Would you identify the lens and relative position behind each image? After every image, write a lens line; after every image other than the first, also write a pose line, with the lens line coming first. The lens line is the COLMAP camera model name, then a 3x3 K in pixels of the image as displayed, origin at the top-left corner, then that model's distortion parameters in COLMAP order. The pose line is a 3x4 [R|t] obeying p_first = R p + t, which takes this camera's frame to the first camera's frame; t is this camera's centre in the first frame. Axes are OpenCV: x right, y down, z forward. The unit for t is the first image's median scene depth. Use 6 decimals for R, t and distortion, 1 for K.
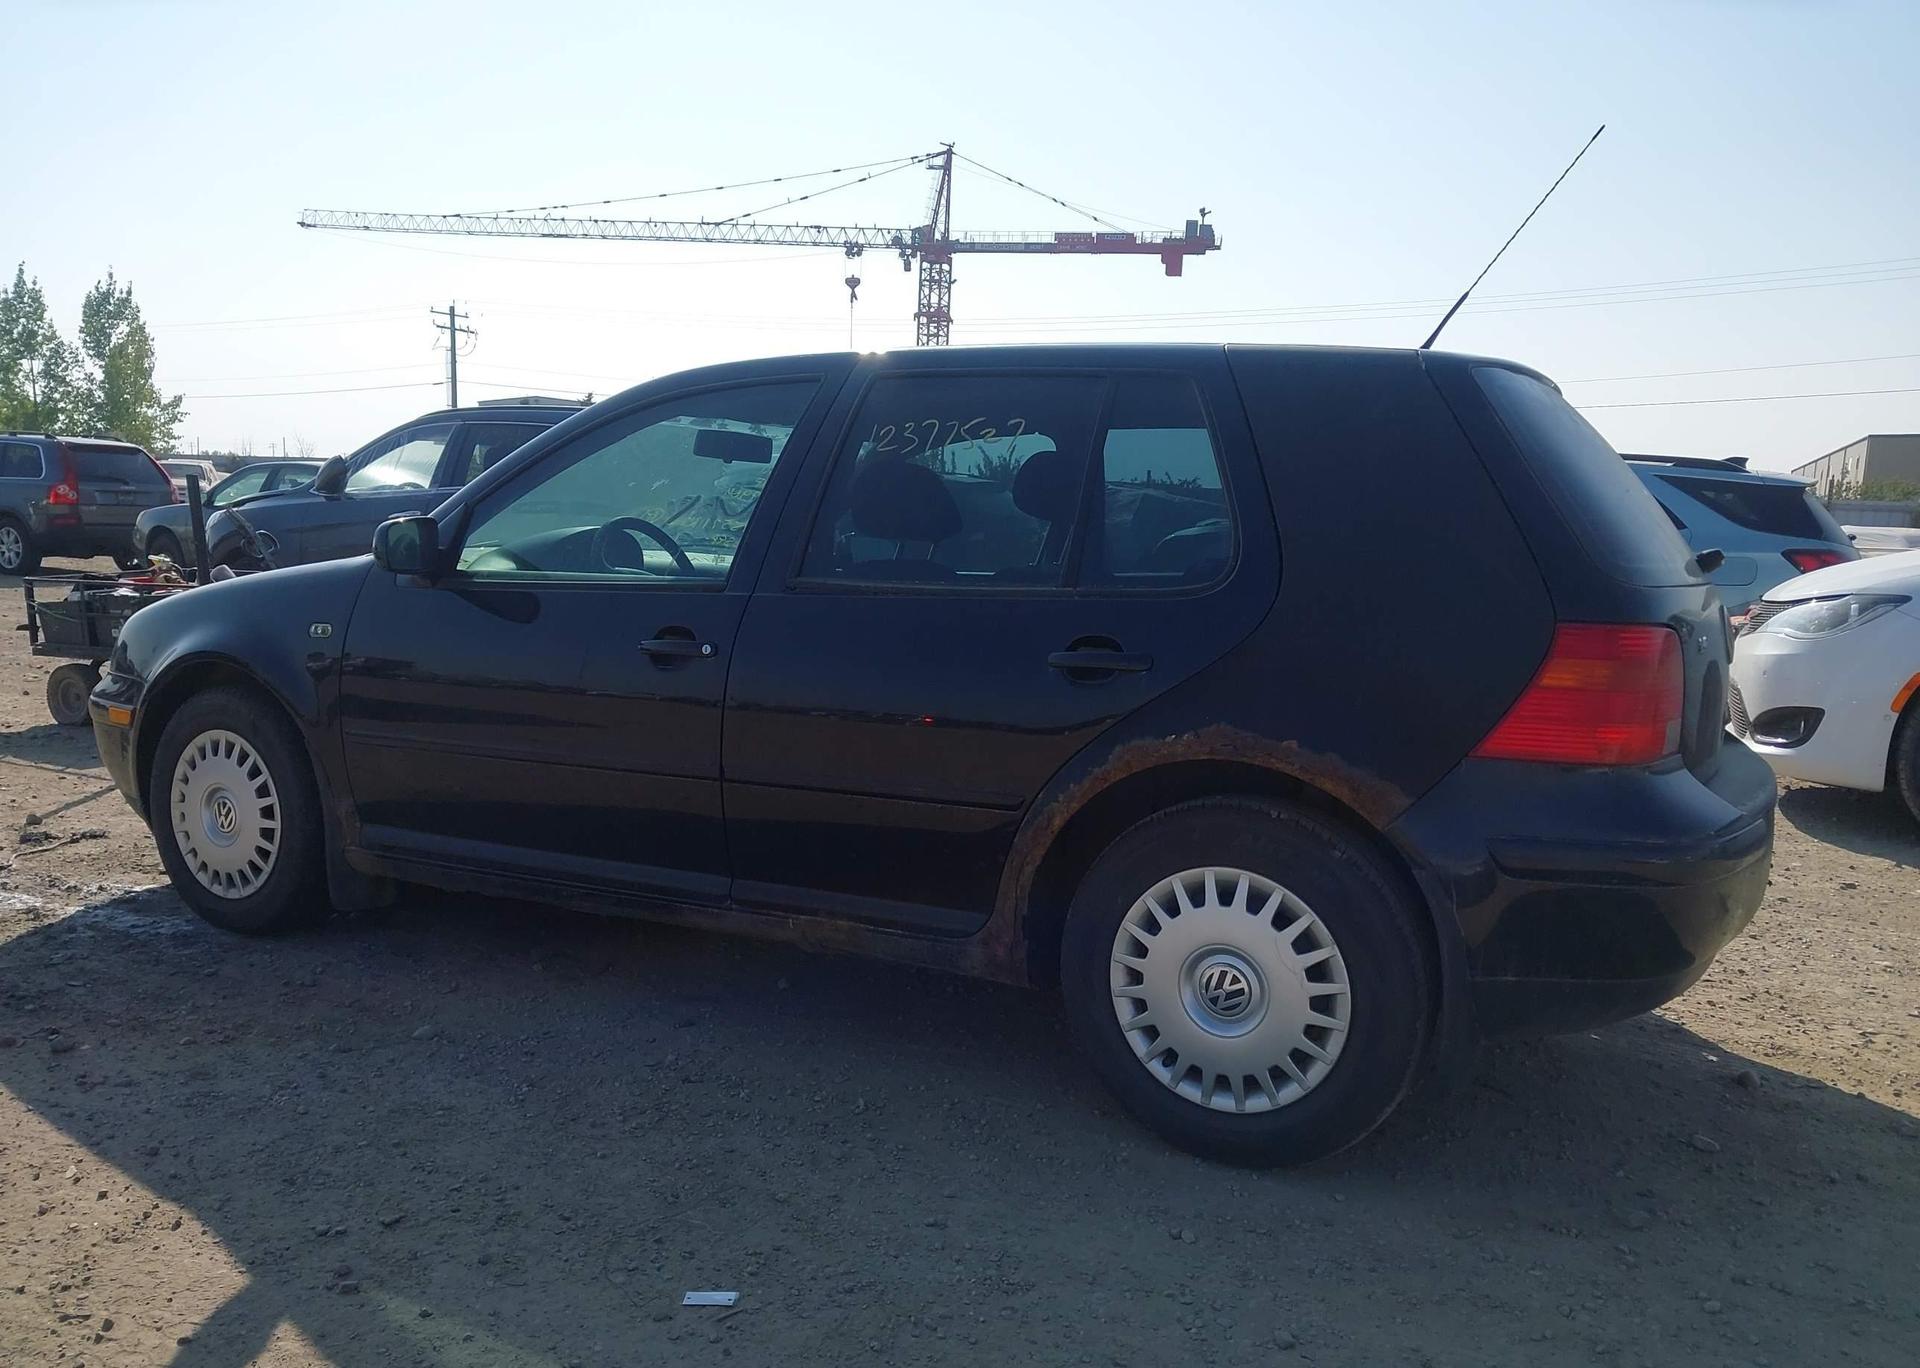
lens RADIAL K [[1529.9, 0, 960.0], [0, 1529.9, 684.0], [0, 0, 1]] dist [0.028370, -0.012955]
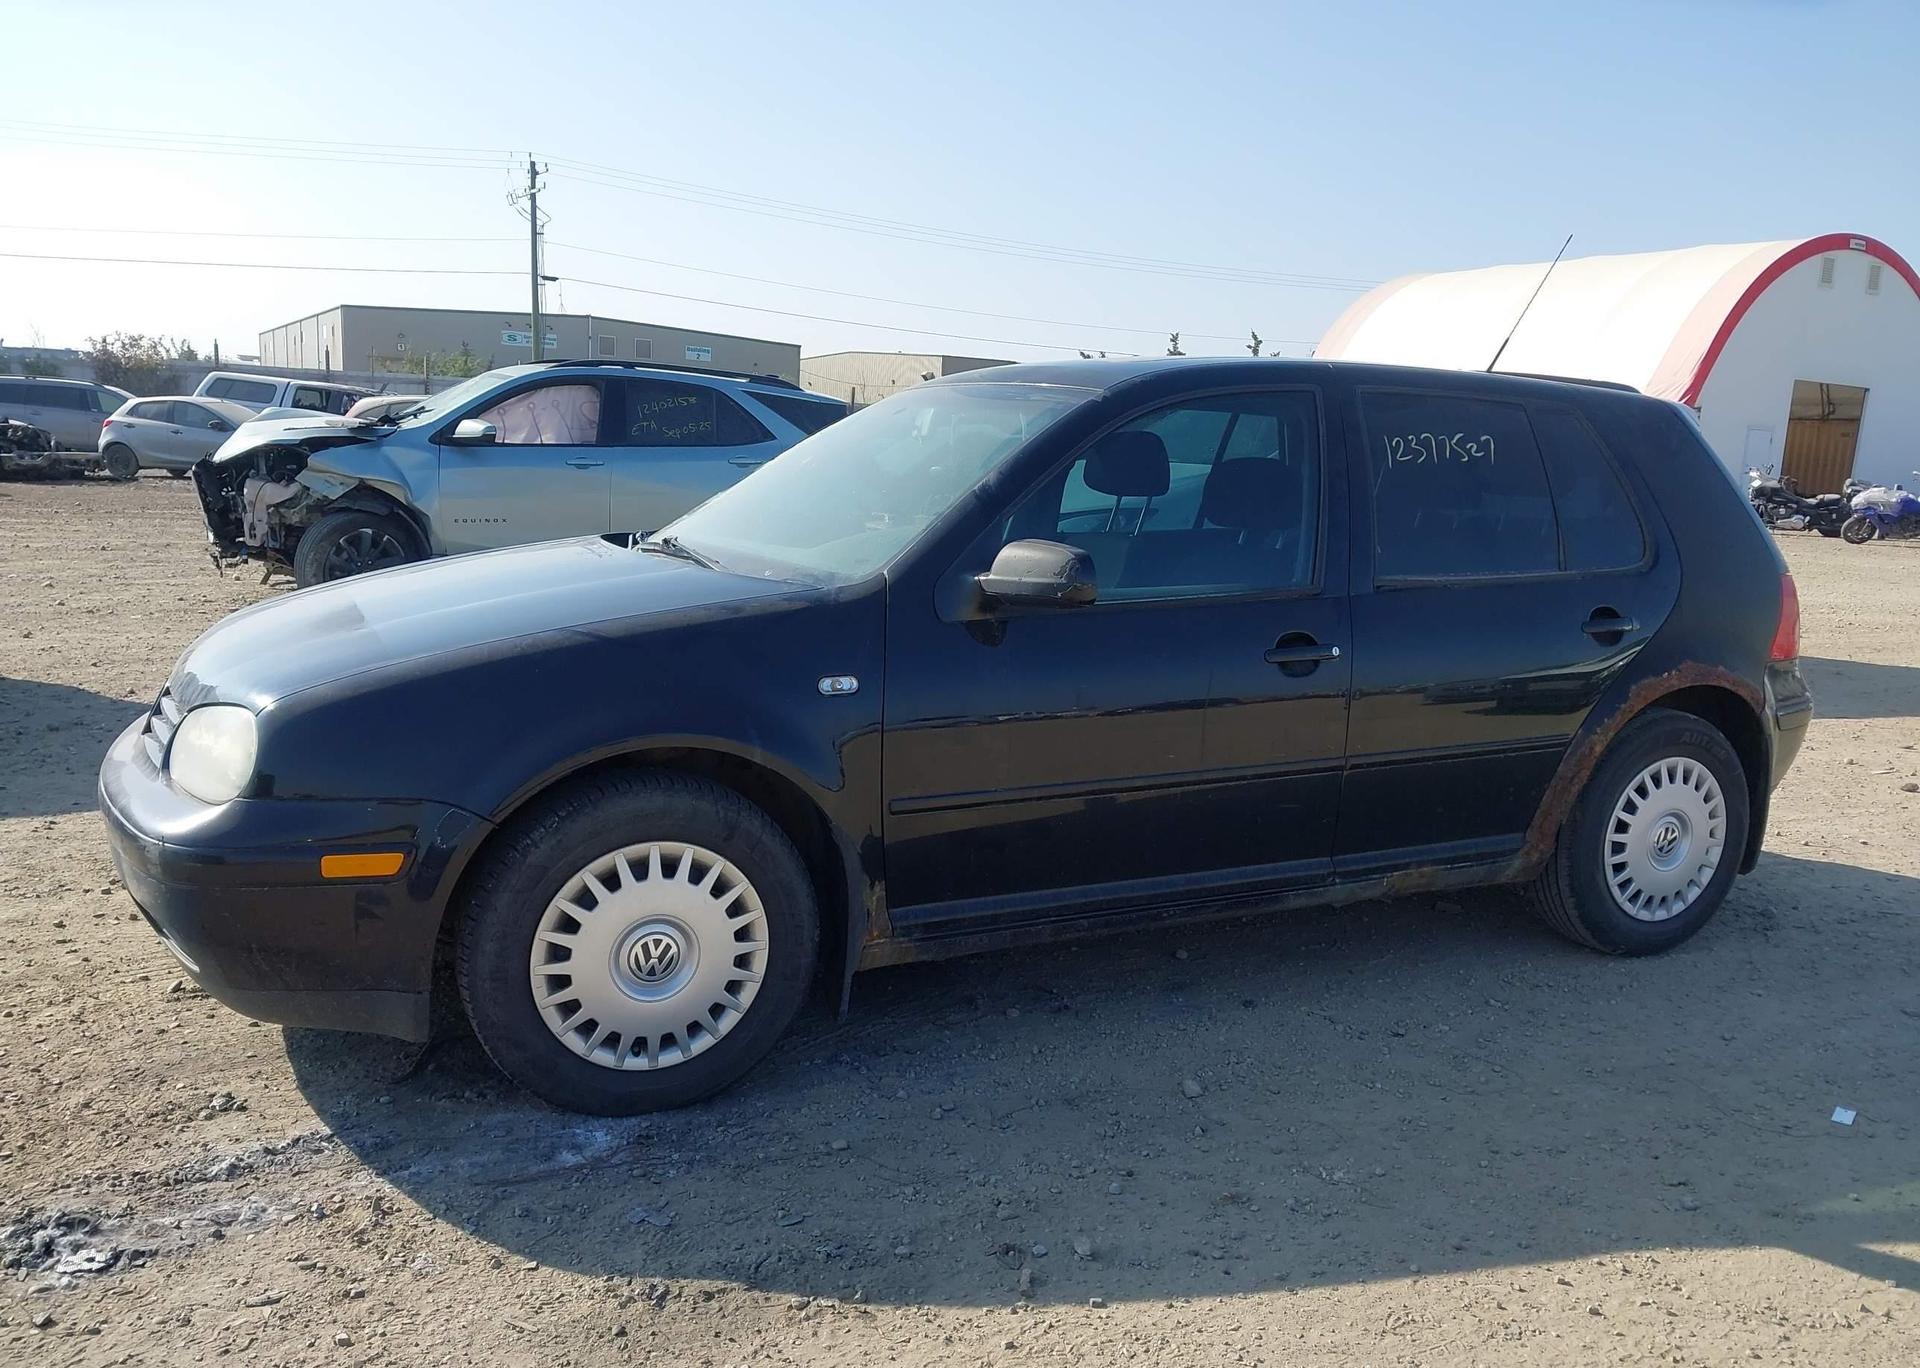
lens RADIAL K [[1532.7, 0, 960.0], [0, 1532.7, 684.0], [0, 0, 1]] dist [0.008985, 0.000843]
pose [[0.584562, -0.138078, 0.799514, -1.232547], [0.063700, 0.990181, 0.124433, -0.156754], [-0.808845, -0.021810, 0.587617, 0.609696]]
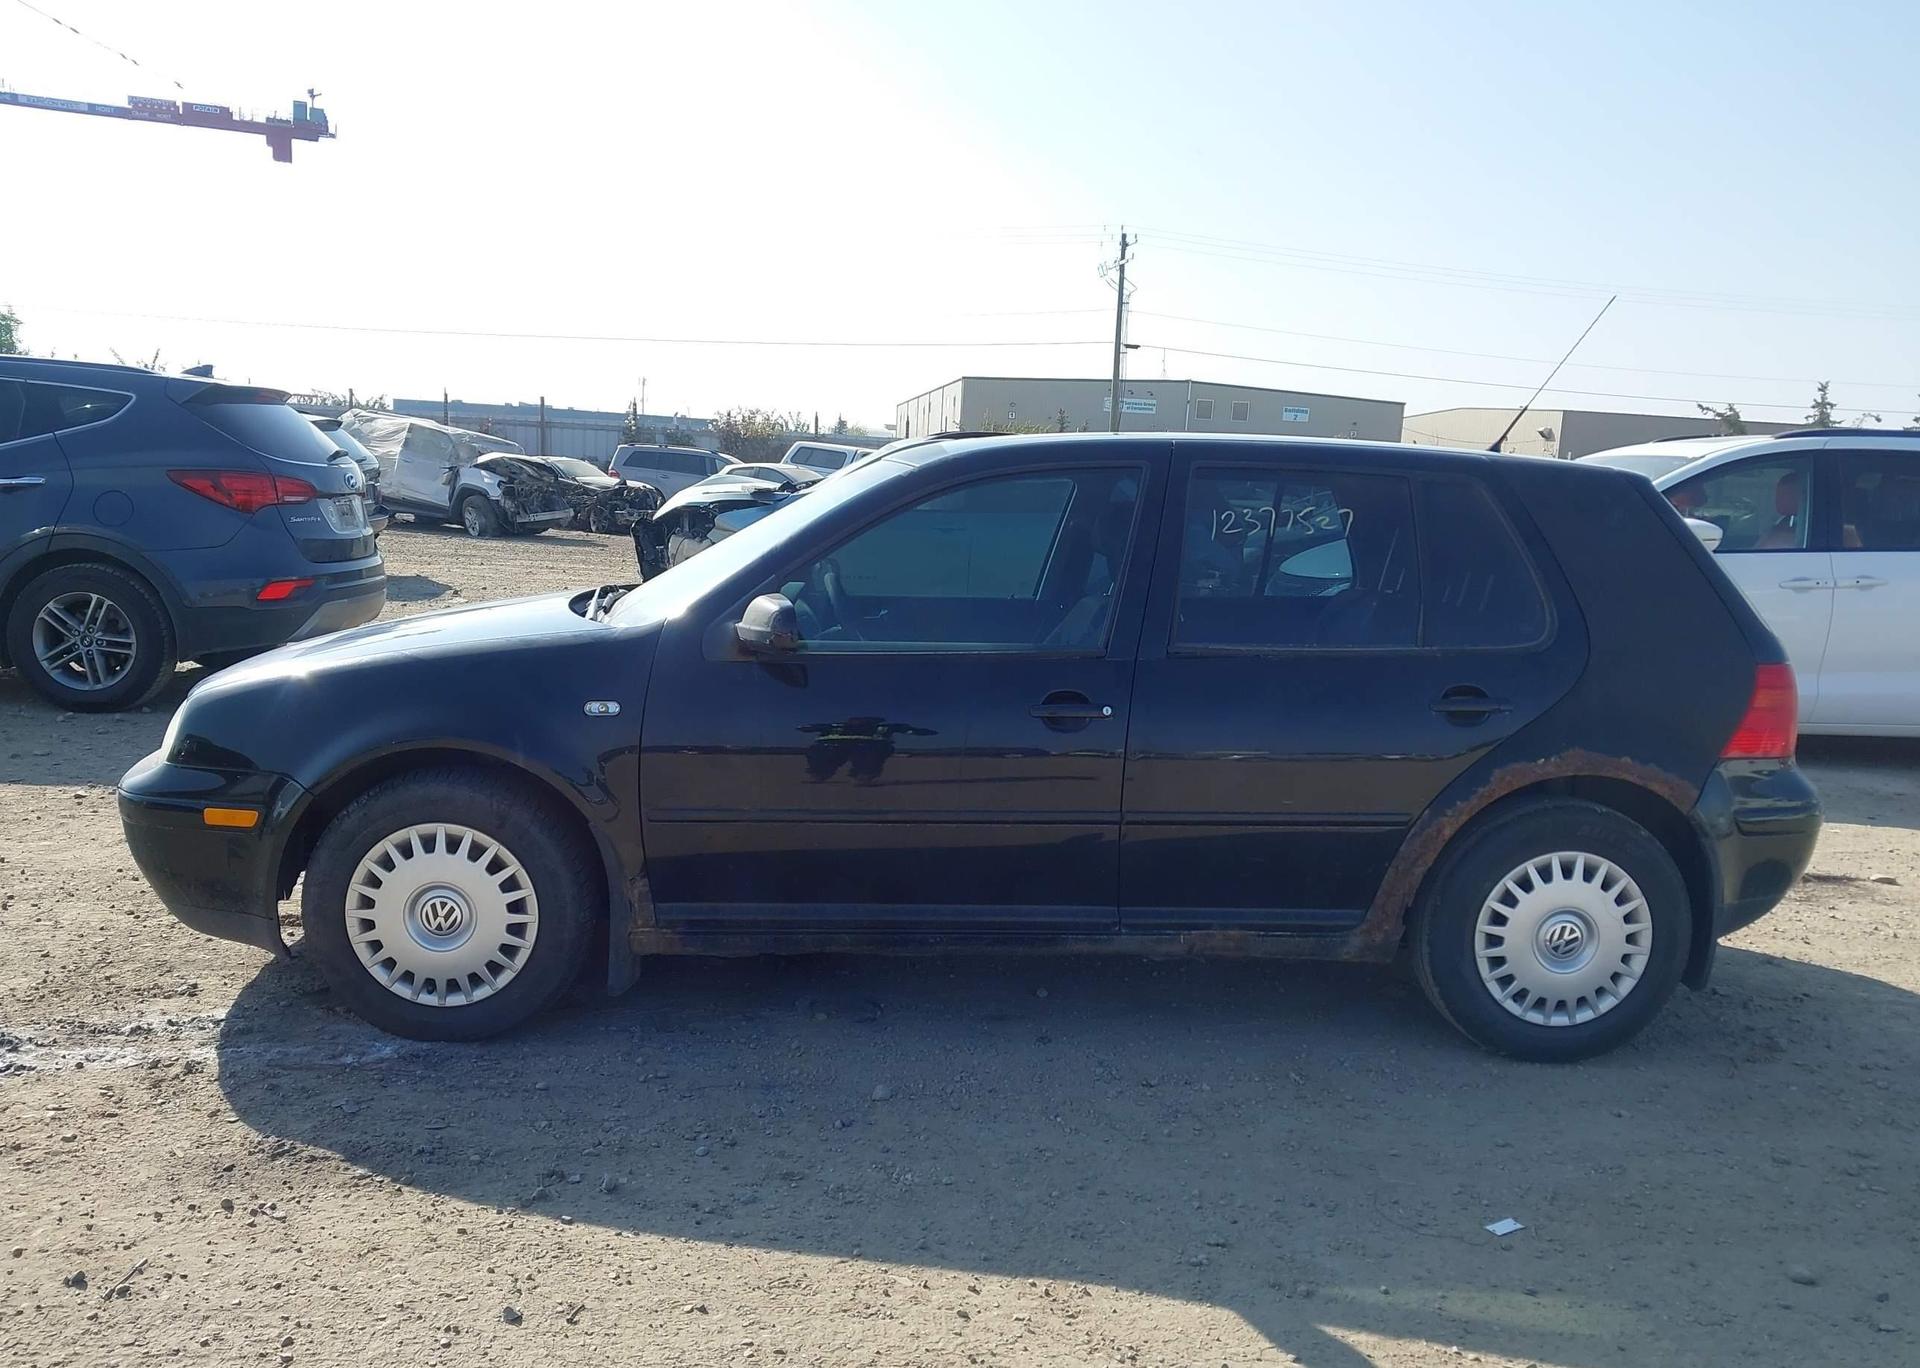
lens RADIAL K [[1563.4, 0, 960.0], [0, 1563.4, 684.0], [0, 0, 1]] dist [0.011484, 0.003150]
pose [[0.852254, -0.067838, 0.518712, -0.892527], [0.041378, 0.997191, 0.062431, -0.124008], [-0.521490, -0.031744, 0.852667, 0.081095]]
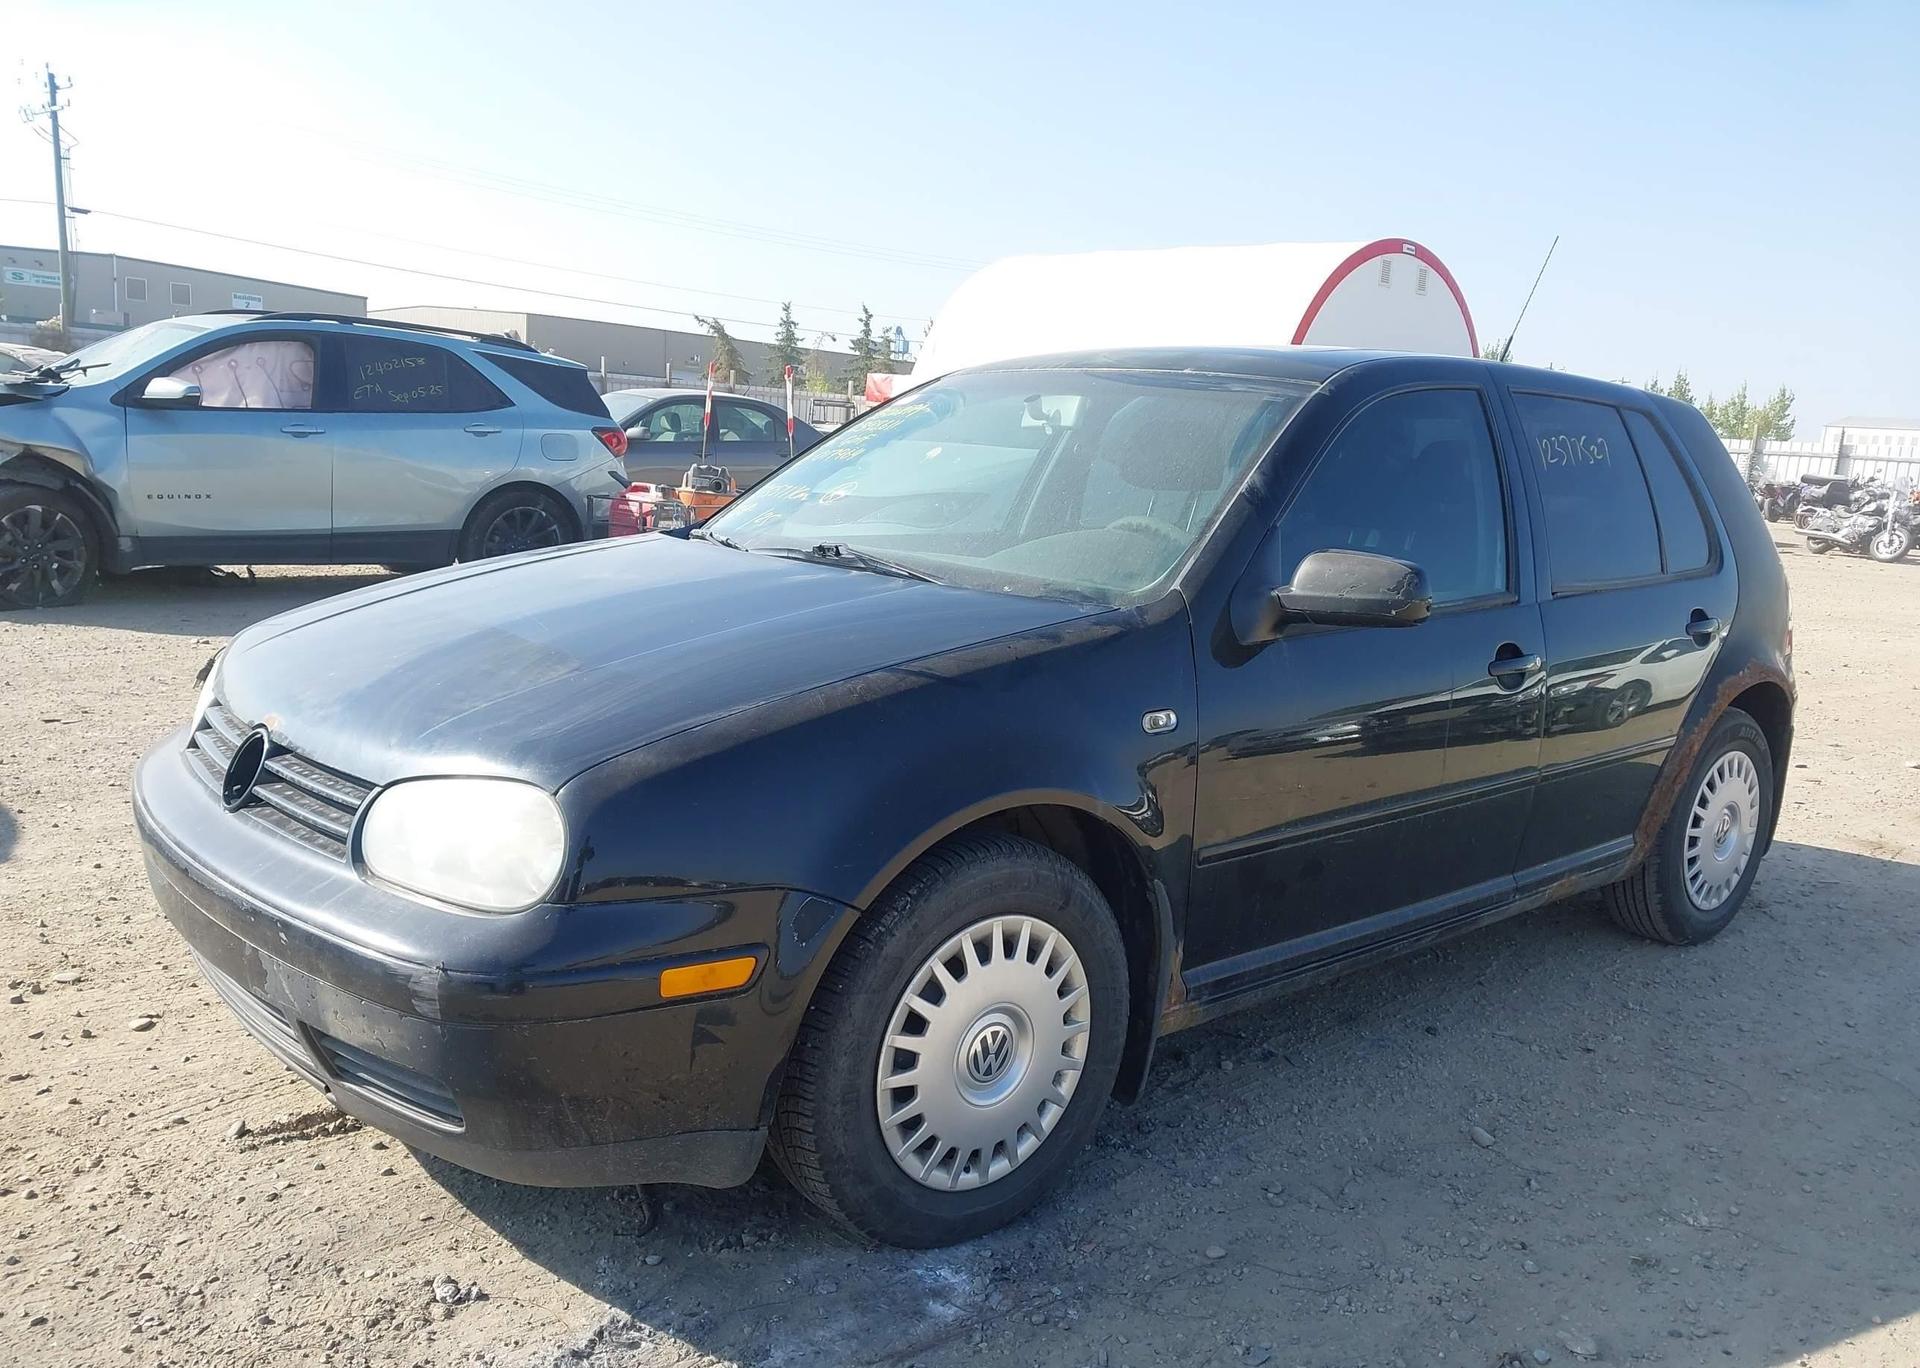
lens RADIAL K [[1538.6, 0, 958.5], [0, 1538.6, 665.6], [0, 0, 1]] dist [0.015786, -0.002331]
pose [[0.346128, -0.154325, 0.925408, -1.321983], [0.047821, 0.987998, 0.146876, -0.199806], [-0.936968, -0.006584, 0.349354, 1.043305]]
